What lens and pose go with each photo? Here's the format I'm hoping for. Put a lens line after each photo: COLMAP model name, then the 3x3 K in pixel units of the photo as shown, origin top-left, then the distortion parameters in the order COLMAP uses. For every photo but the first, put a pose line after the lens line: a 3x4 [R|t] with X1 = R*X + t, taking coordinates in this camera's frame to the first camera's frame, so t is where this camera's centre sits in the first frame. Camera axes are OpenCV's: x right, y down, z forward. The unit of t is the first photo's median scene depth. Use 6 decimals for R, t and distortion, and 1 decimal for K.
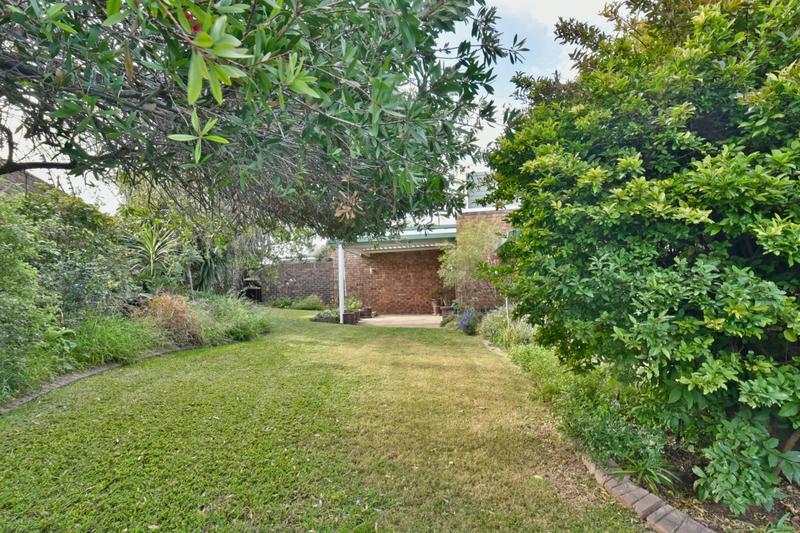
lens RADIAL K [[355.9, 0, 400.0], [0, 355.9, 272.2], [0, 0, 1]] dist [-0.001687, 0.000337]
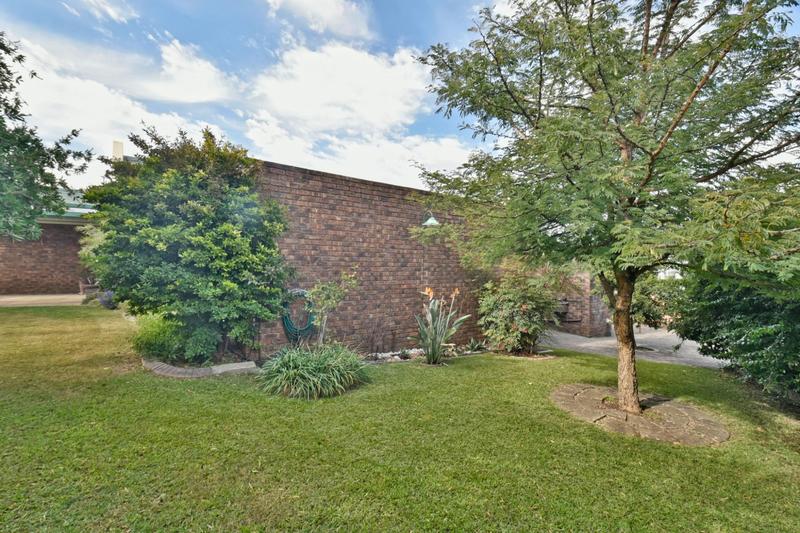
lens RADIAL K [[355.9, 0, 400.0], [0, 355.9, 272.2], [0, 0, 1]] dist [-0.001687, 0.000337]
pose [[0.706242, 0.029749, 0.707345, 0.032850], [-0.066788, 0.997461, 0.024733, -0.025485], [-0.704813, -0.064710, 0.706436, -0.358841]]
